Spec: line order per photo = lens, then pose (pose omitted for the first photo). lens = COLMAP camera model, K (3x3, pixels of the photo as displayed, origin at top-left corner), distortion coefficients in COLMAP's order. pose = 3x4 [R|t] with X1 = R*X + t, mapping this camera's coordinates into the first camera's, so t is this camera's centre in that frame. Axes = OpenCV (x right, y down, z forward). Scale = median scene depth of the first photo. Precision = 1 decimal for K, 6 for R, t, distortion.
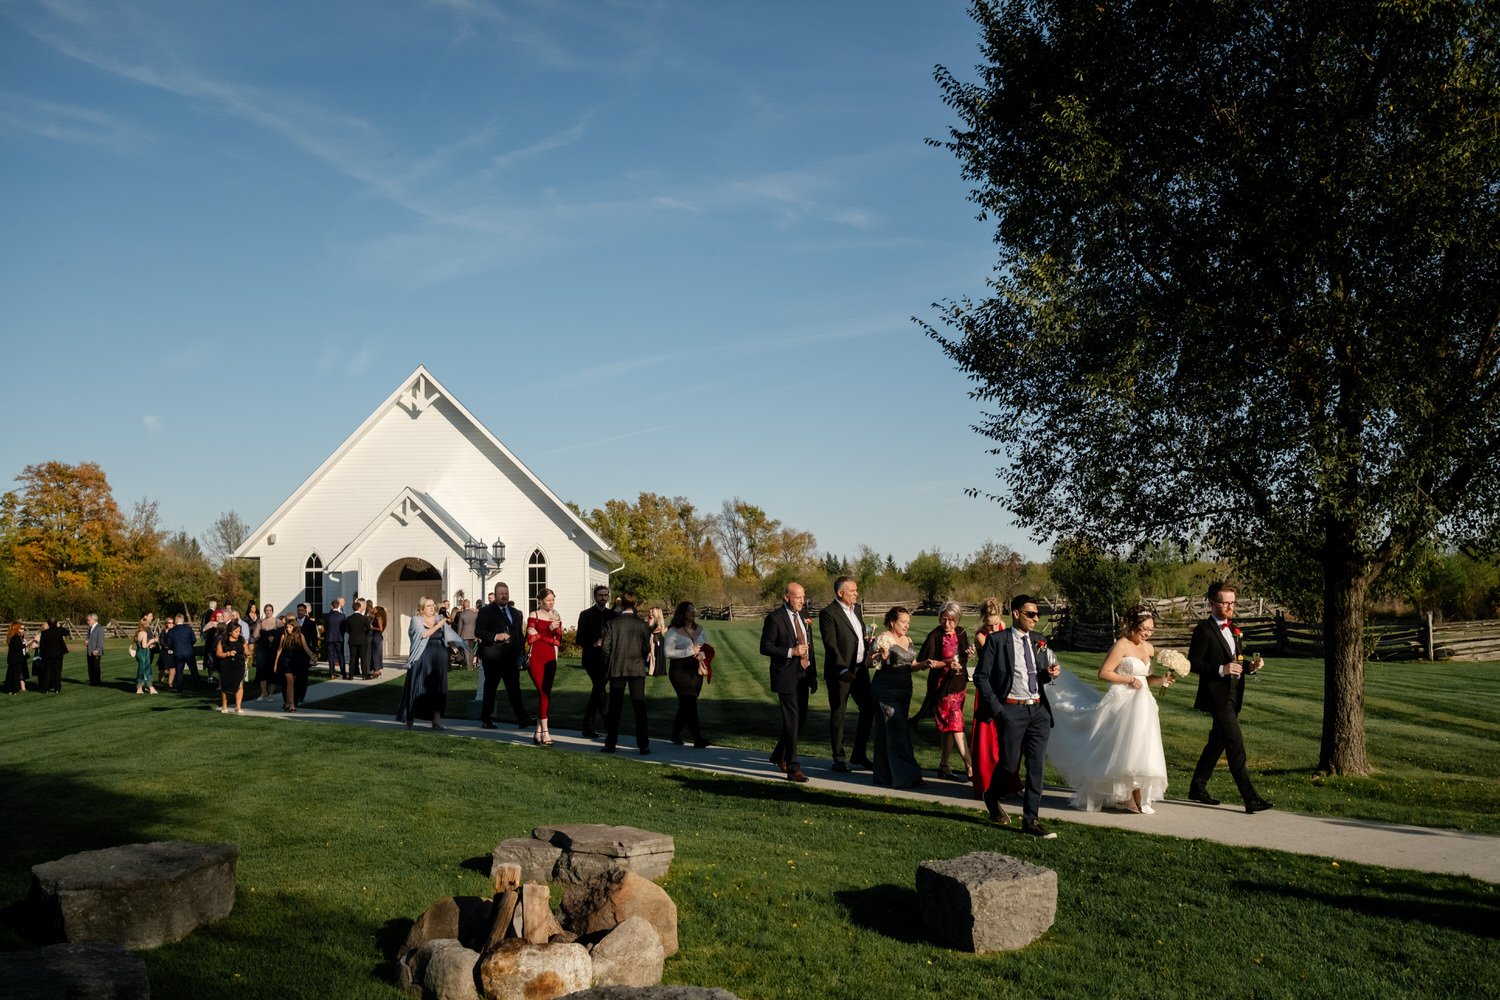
lens RADIAL K [[1518.6, 0, 753.1], [0, 1518.6, 498.5], [0, 0, 1]] dist [0.021932, 0.000000]
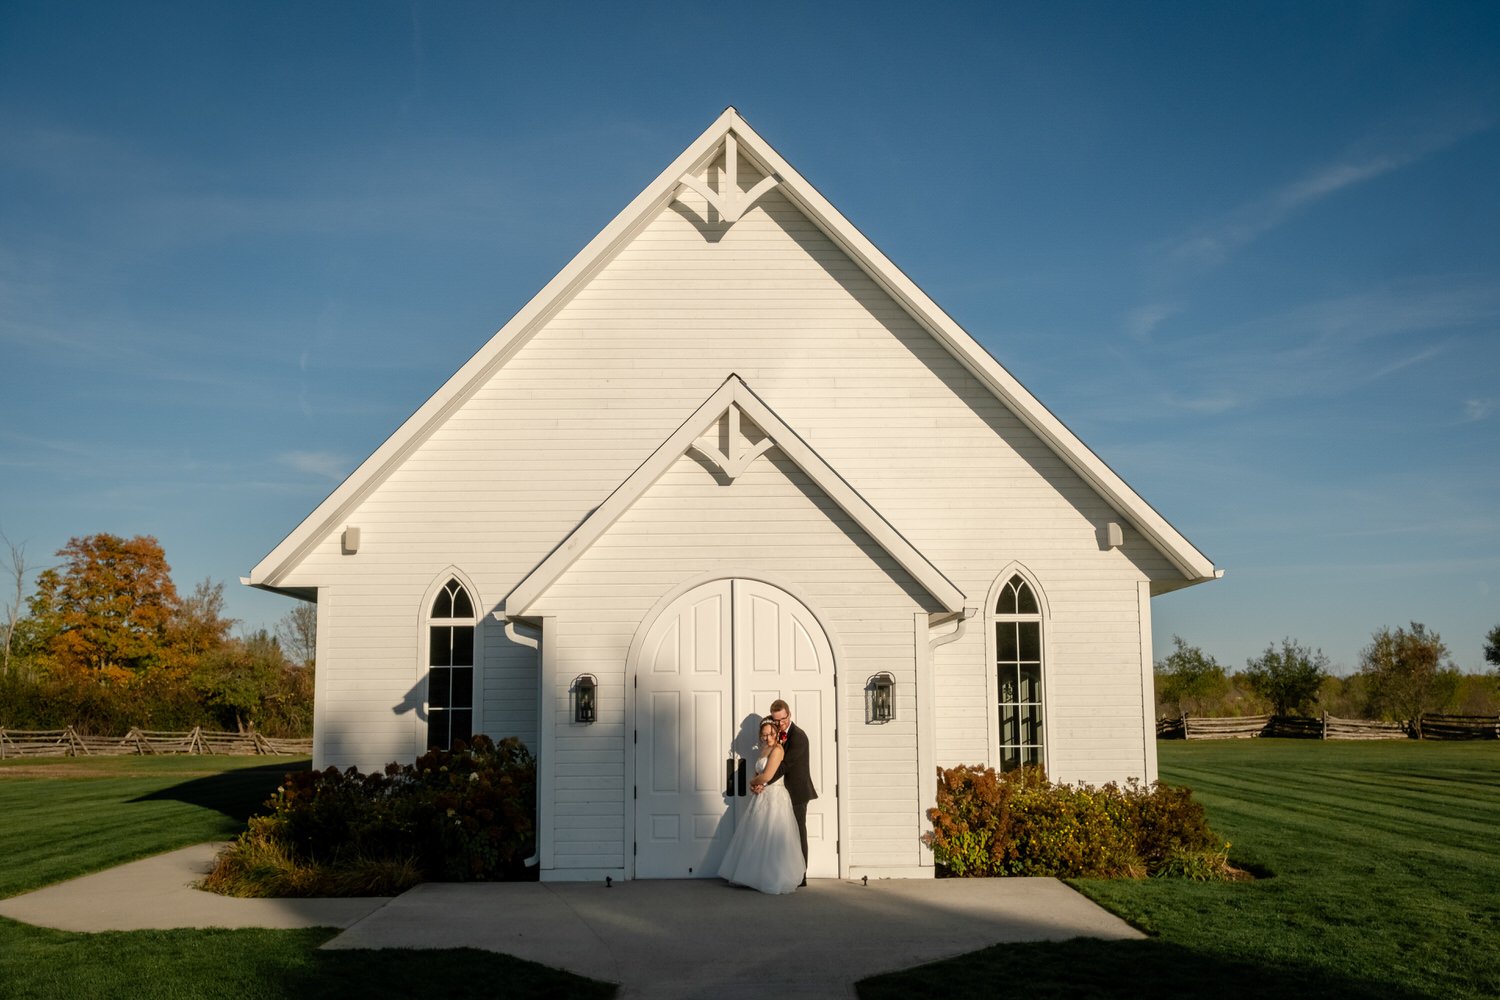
lens RADIAL K [[1518.6, 0, 746.4], [0, 1518.6, 499.9], [0, 0, 1]] dist [0.021932, 0.000000]
pose [[0.998314, 0.007047, -0.057615, -0.088602], [-0.011169, 0.997376, -0.071532, 0.019966], [0.056960, 0.072055, 0.995773, 0.283994]]
